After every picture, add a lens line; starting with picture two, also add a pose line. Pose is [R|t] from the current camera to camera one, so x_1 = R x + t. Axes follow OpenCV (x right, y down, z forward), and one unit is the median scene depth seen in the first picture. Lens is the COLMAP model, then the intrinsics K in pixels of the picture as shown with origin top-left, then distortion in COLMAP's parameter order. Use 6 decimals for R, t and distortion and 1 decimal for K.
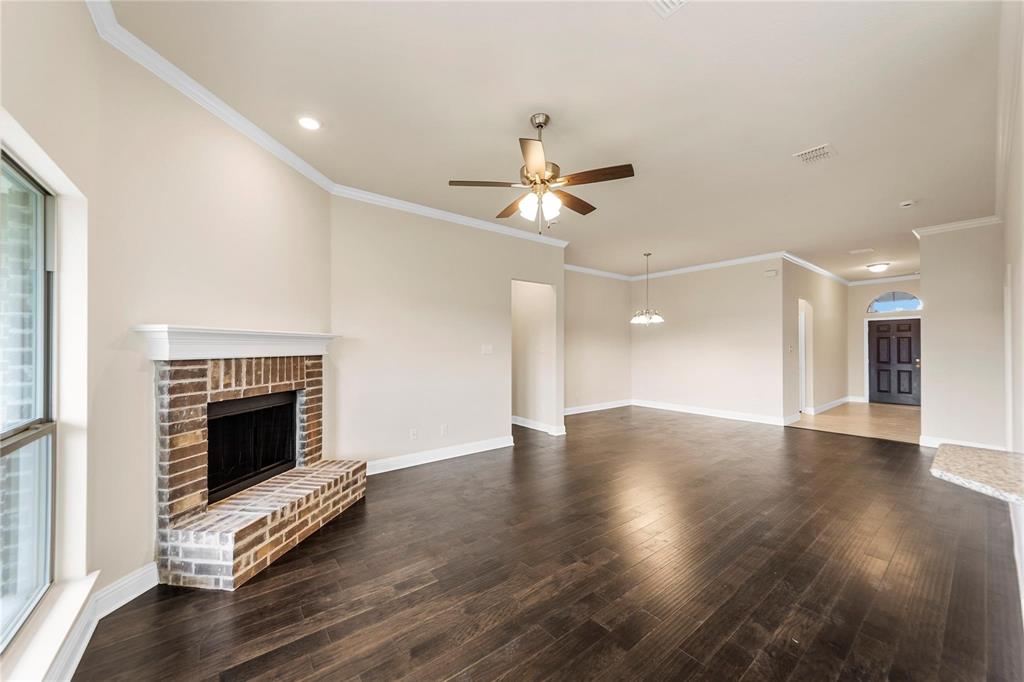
lens RADIAL K [[374.1, 0, 515.8], [0, 374.1, 346.7], [0, 0, 1]] dist [-0.003141, -0.000296]
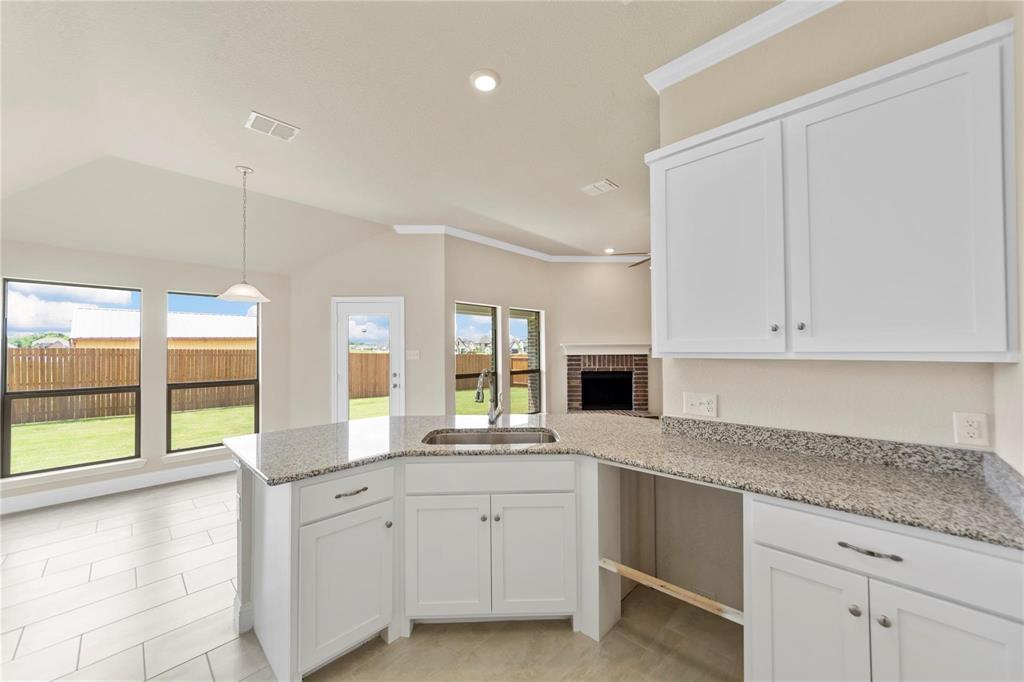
lens RADIAL K [[374.1, 0, 512.6], [0, 374.1, 341.9], [0, 0, 1]] dist [-0.003141, -0.000296]
pose [[0.145148, -0.013623, -0.989316, 1.125547], [0.009957, 0.999875, -0.012307, -0.021811], [0.989360, -0.008065, 0.145266, 0.064381]]
